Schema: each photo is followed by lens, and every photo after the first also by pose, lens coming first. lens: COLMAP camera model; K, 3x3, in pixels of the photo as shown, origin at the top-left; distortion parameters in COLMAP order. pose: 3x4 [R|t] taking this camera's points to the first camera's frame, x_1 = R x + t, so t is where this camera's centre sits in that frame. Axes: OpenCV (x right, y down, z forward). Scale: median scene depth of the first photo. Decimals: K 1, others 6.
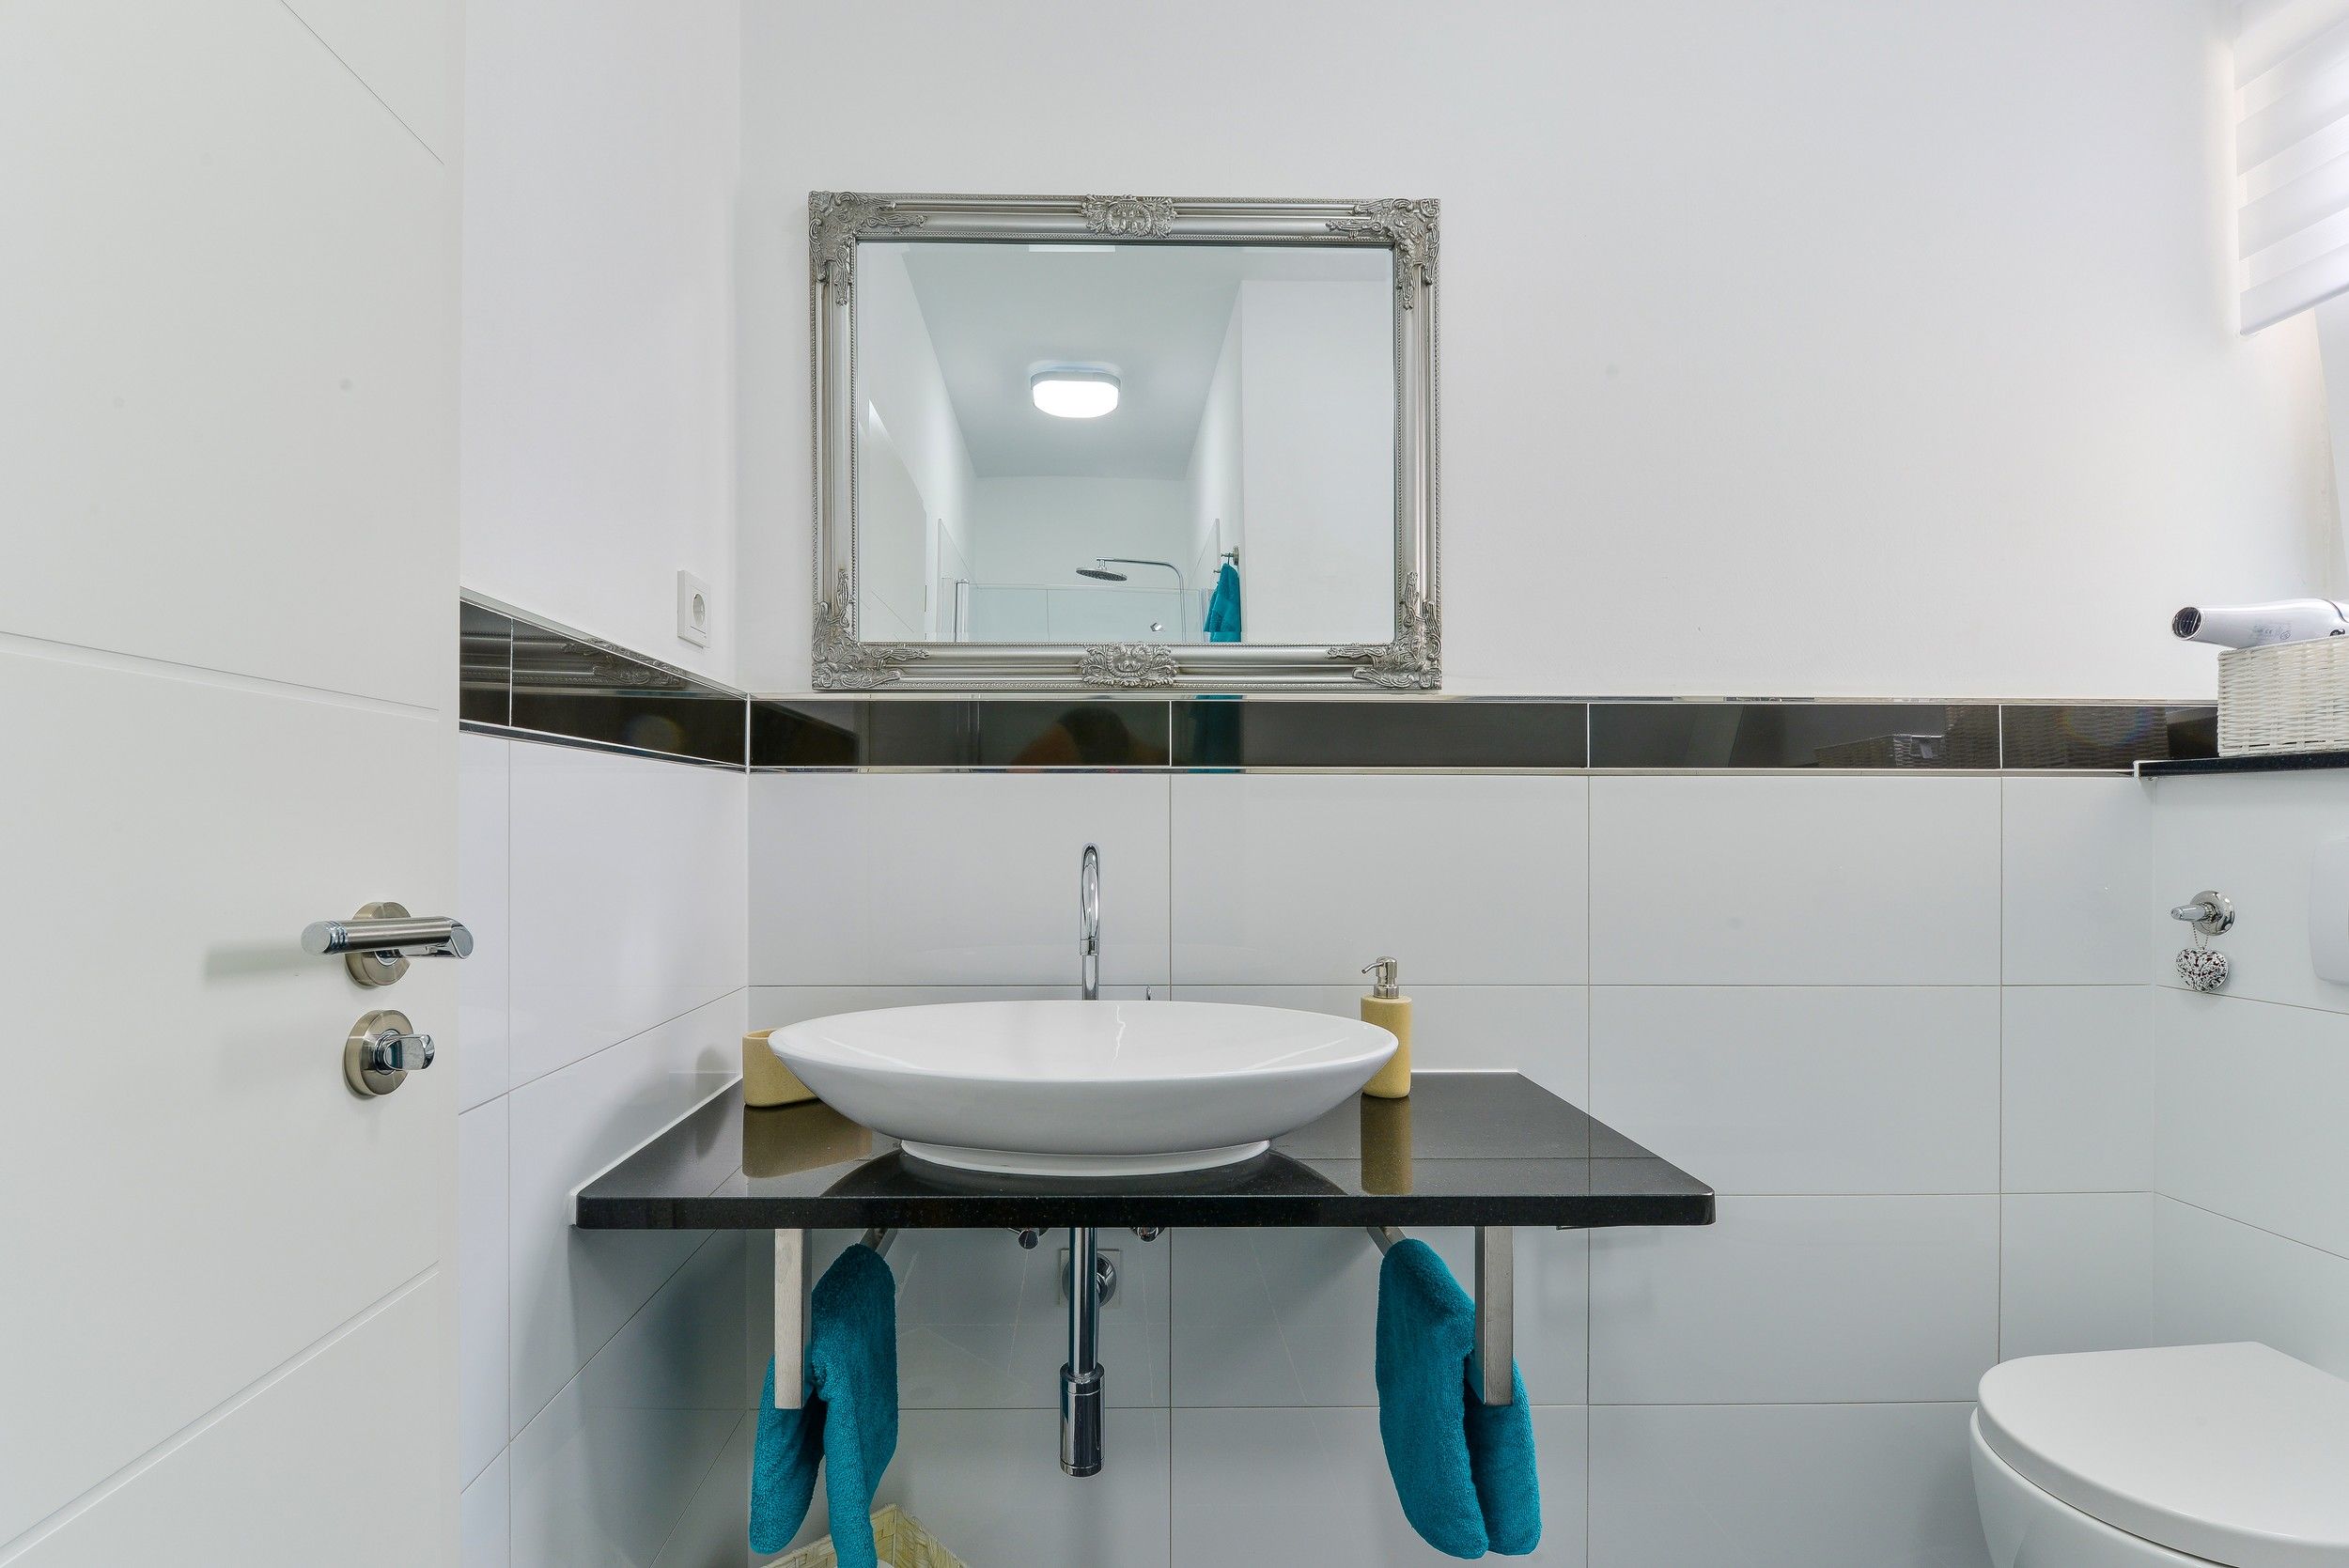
lens RADIAL K [[1055.2, 0, 1167.3], [0, 1055.2, 827.2], [0, 0, 1]] dist [-0.000086, -0.004389]
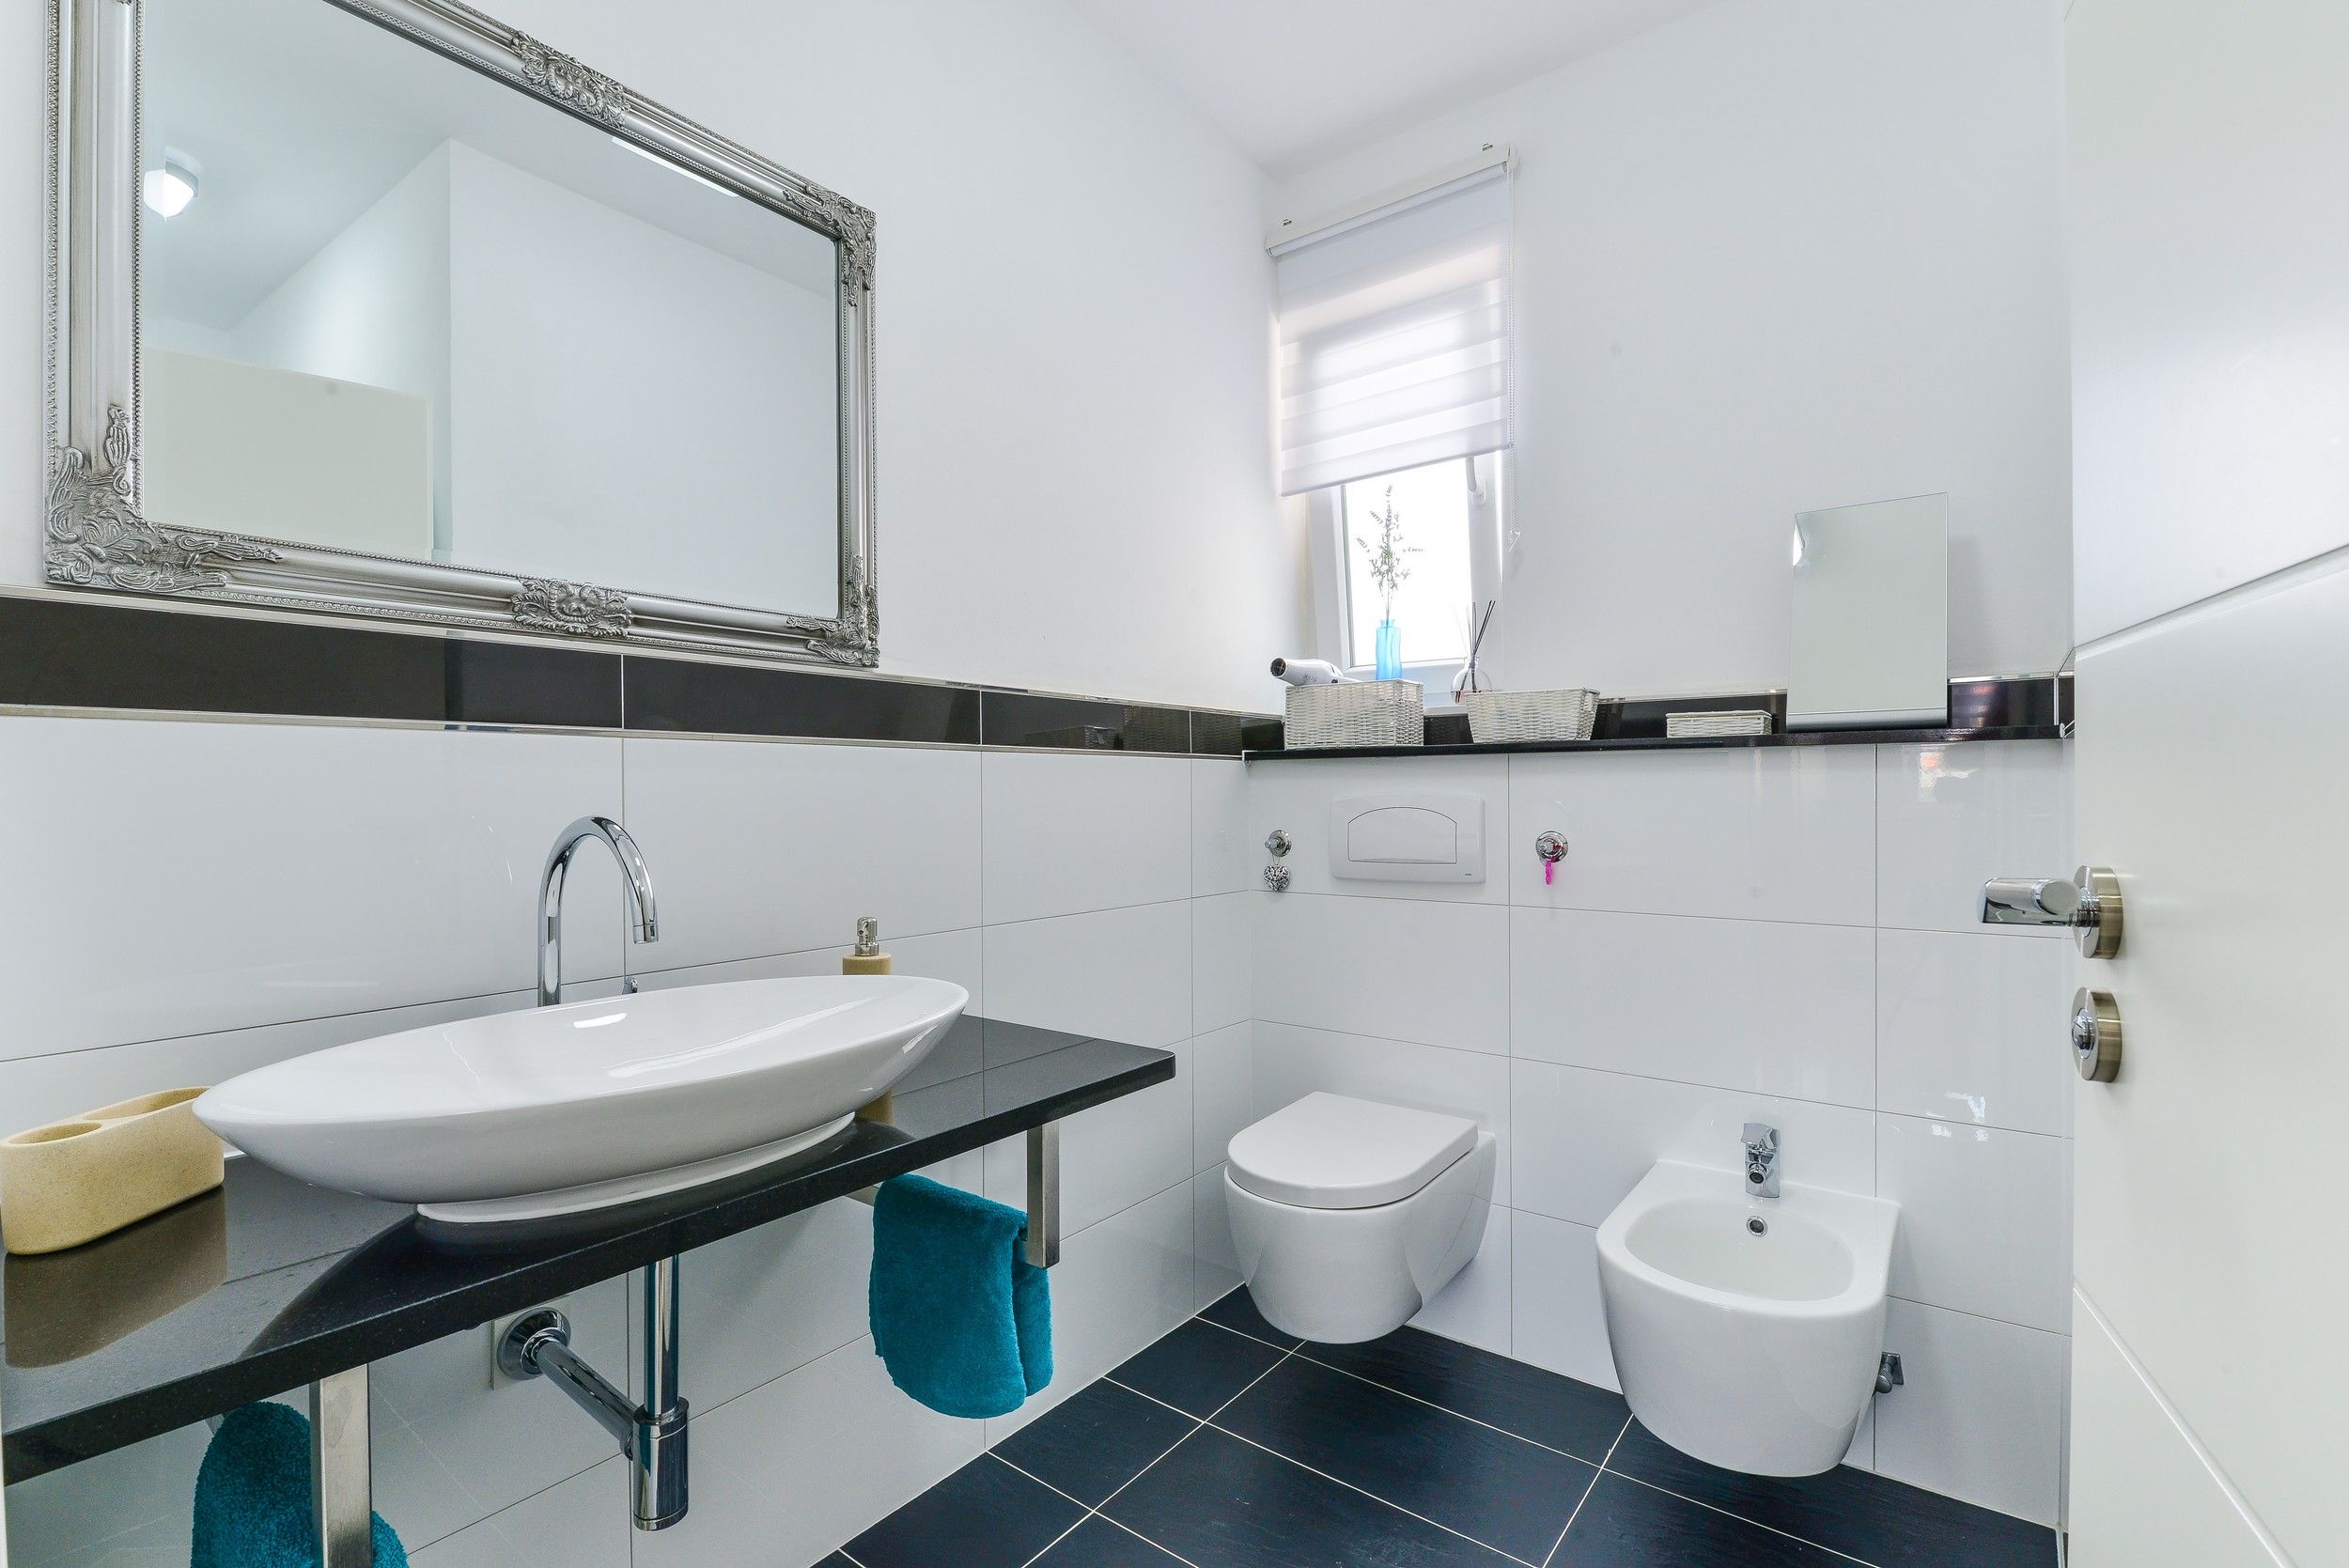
lens RADIAL K [[1070.2, 0, 1123.3], [0, 1070.2, 803.5], [0, 0, 1]] dist [0.008237, -0.012959]
pose [[0.634893, -0.012995, 0.772491, -0.435517], [0.008700, 0.999915, 0.009670, 0.000137], [-0.772551, 0.000582, 0.634953, 0.107294]]
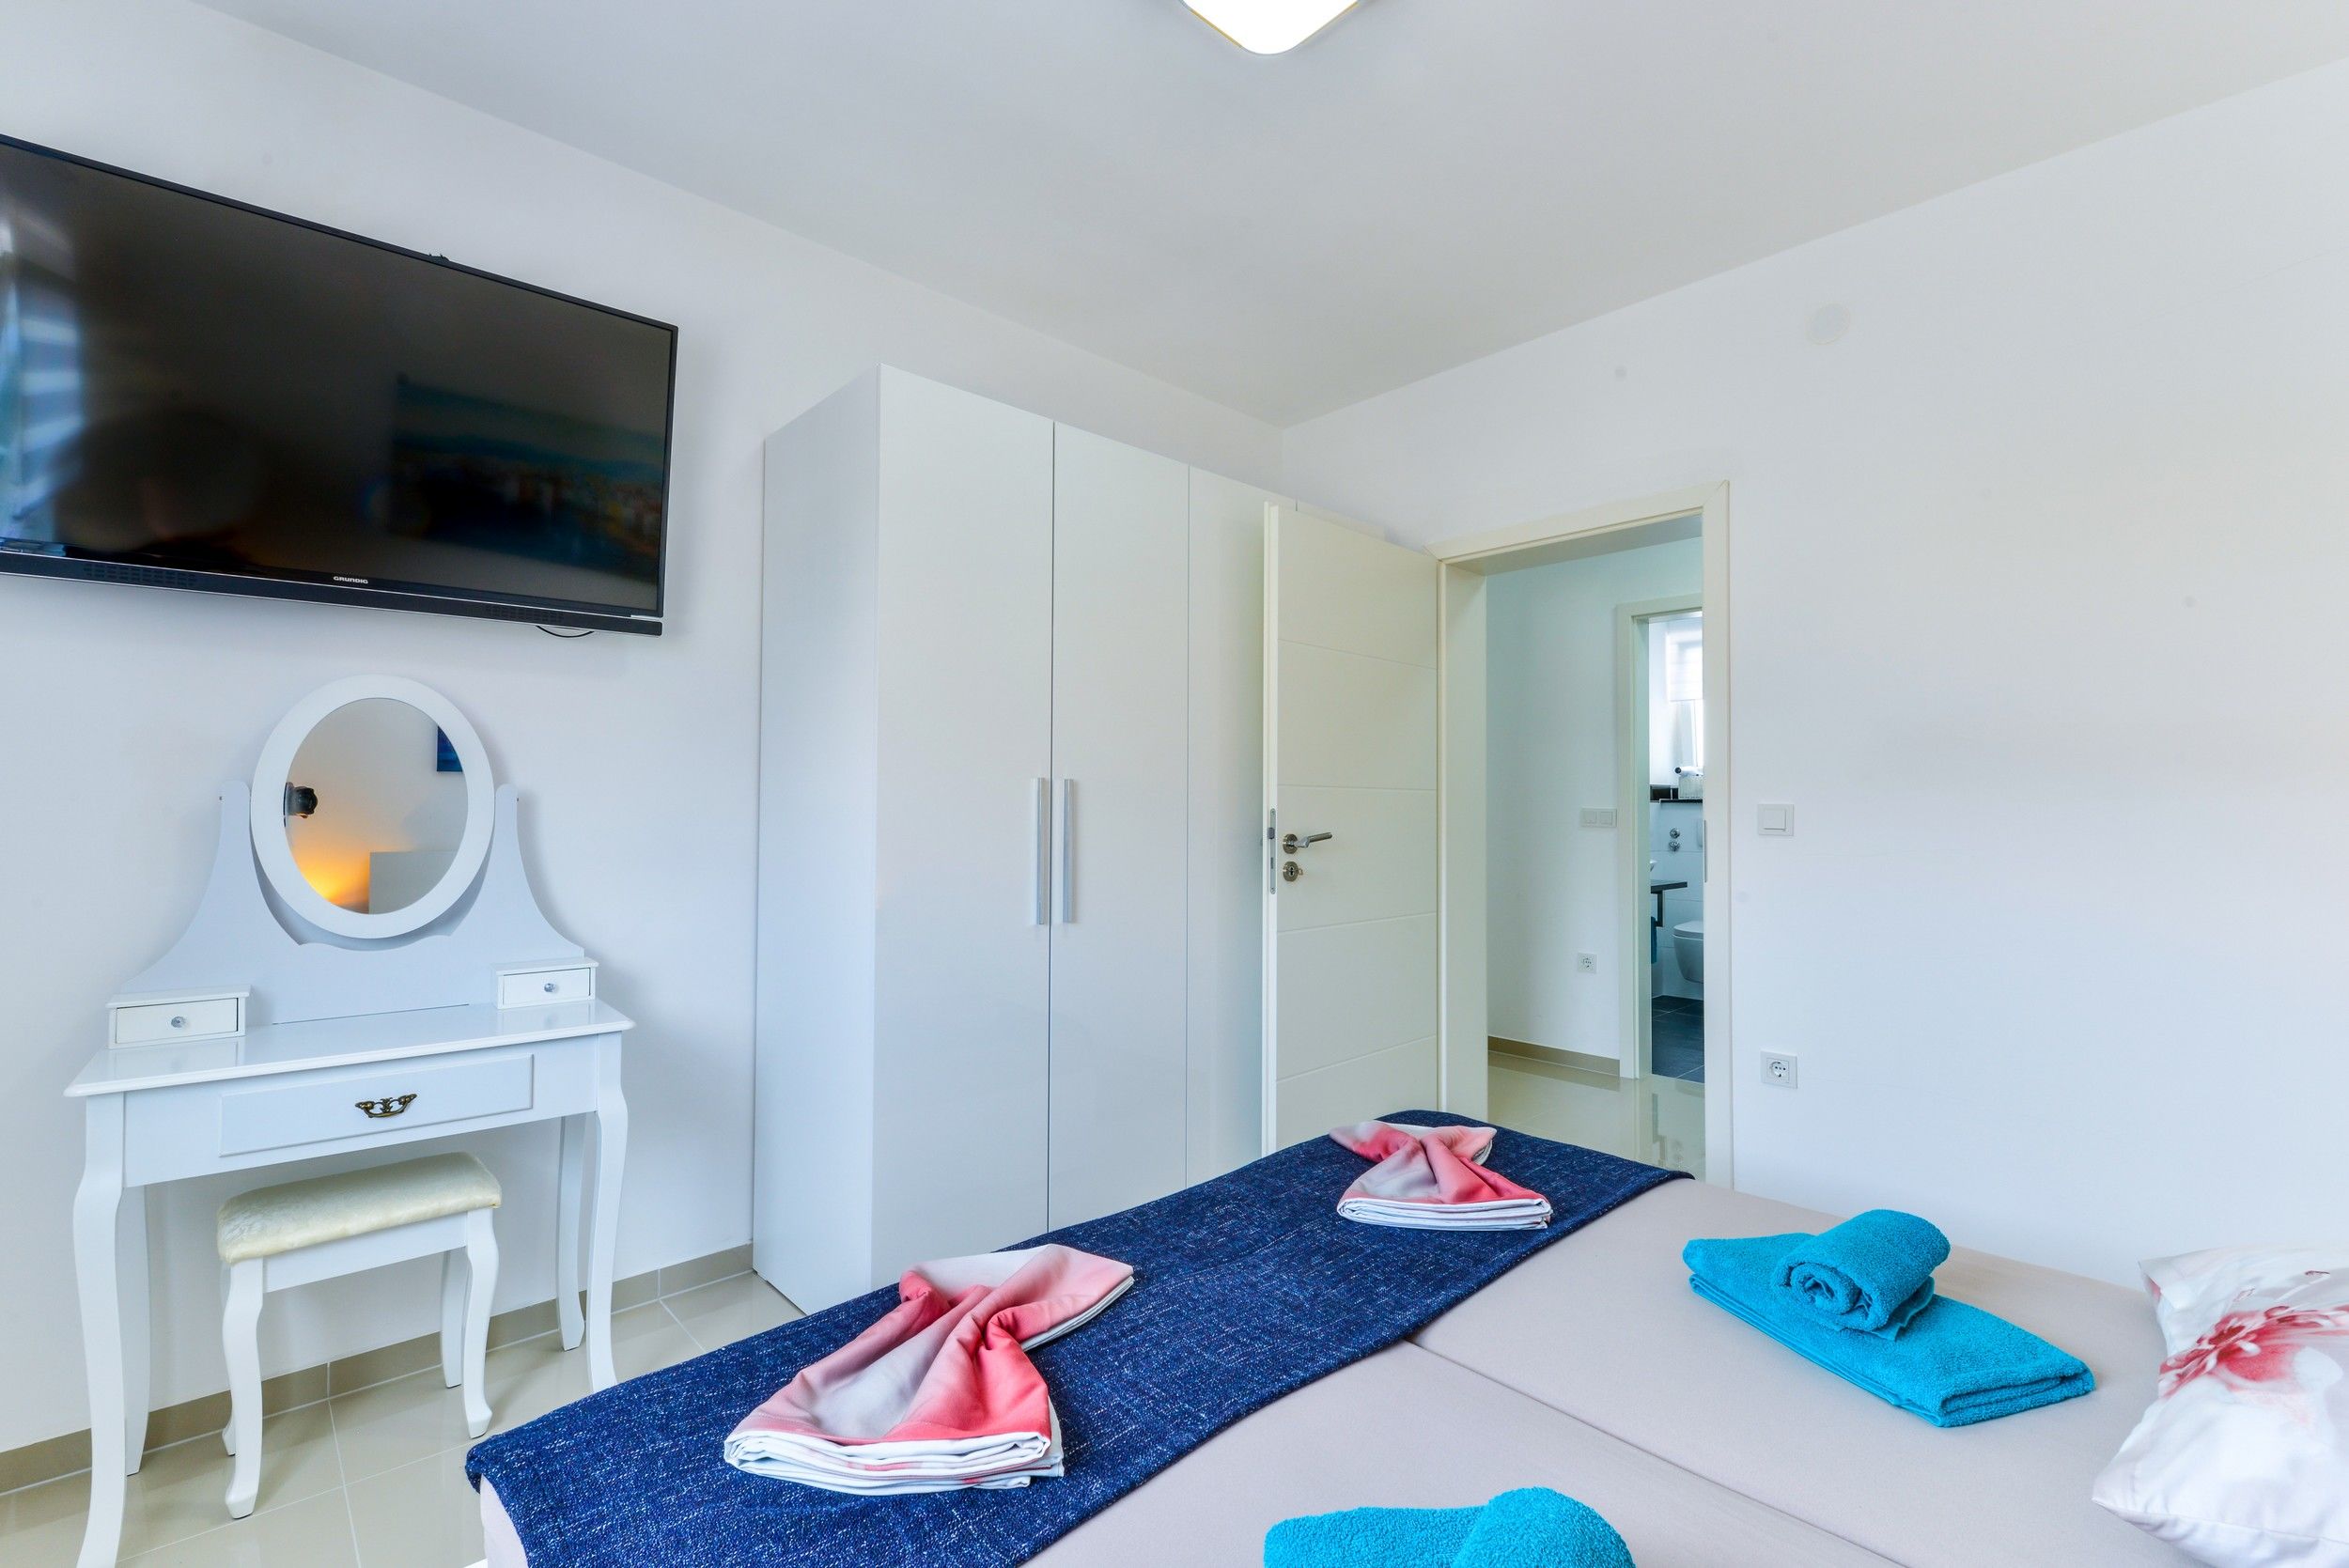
lens RADIAL K [[1030.0, 0, 1166.6], [0, 1030.0, 808.6], [0, 0, 1]] dist [0.000210, -0.006269]
pose [[0.748902, -0.002508, 0.662676, -3.317418], [0.001977, 0.999997, 0.001550, -0.034112], [-0.662678, 0.000150, 0.748905, -0.806135]]
